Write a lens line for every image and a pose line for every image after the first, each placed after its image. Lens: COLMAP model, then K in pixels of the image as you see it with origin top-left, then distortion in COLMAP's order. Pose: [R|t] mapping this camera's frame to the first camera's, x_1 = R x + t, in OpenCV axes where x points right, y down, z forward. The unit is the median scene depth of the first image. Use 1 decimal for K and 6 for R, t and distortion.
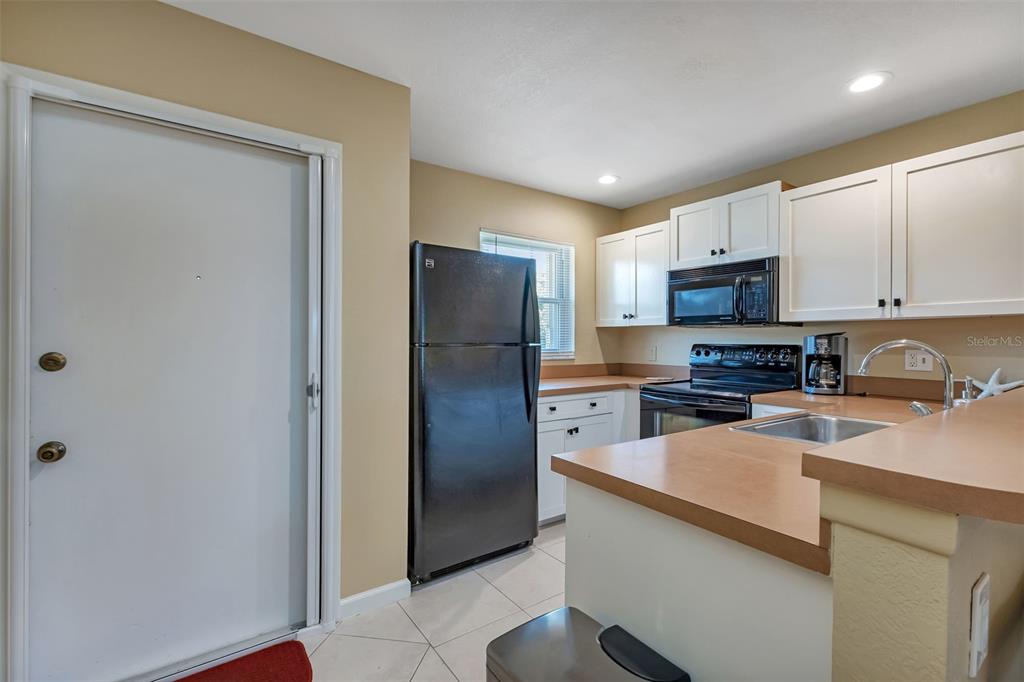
lens RADIAL K [[453.2, 0, 523.0], [0, 453.2, 343.2], [0, 0, 1]] dist [0.011342, -0.003597]
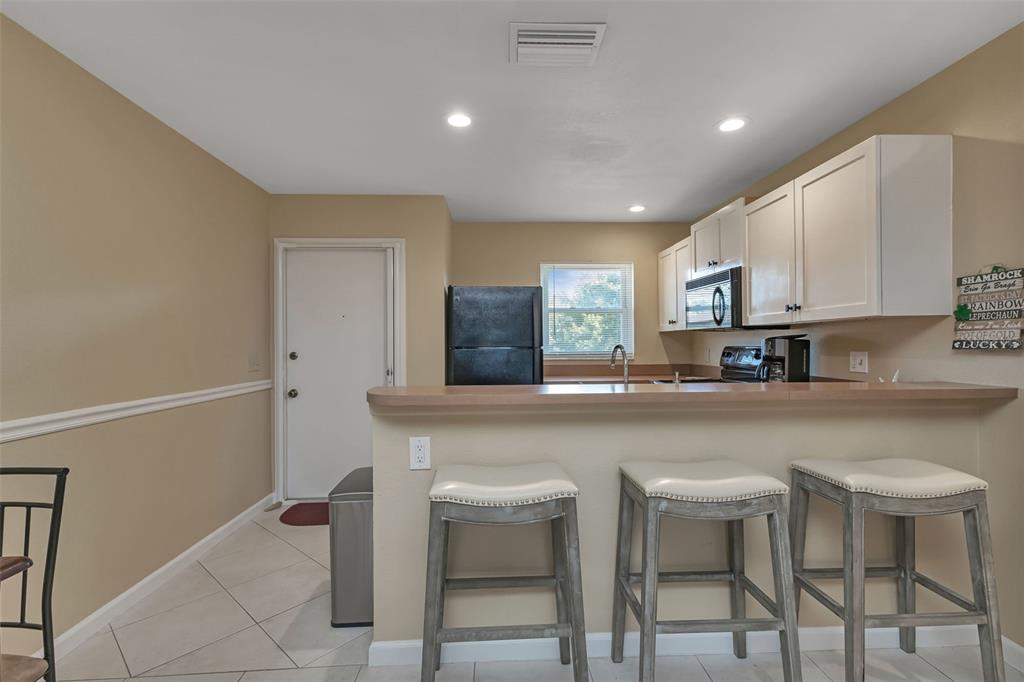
lens RADIAL K [[460.3, 0, 518.2], [0, 460.3, 345.2], [0, 0, 1]] dist [0.011193, -0.001848]
pose [[0.845635, -0.006676, -0.533720, 0.699877], [0.005908, 0.999978, -0.003148, -0.000620], [0.533729, -0.000492, 0.845656, -0.229842]]
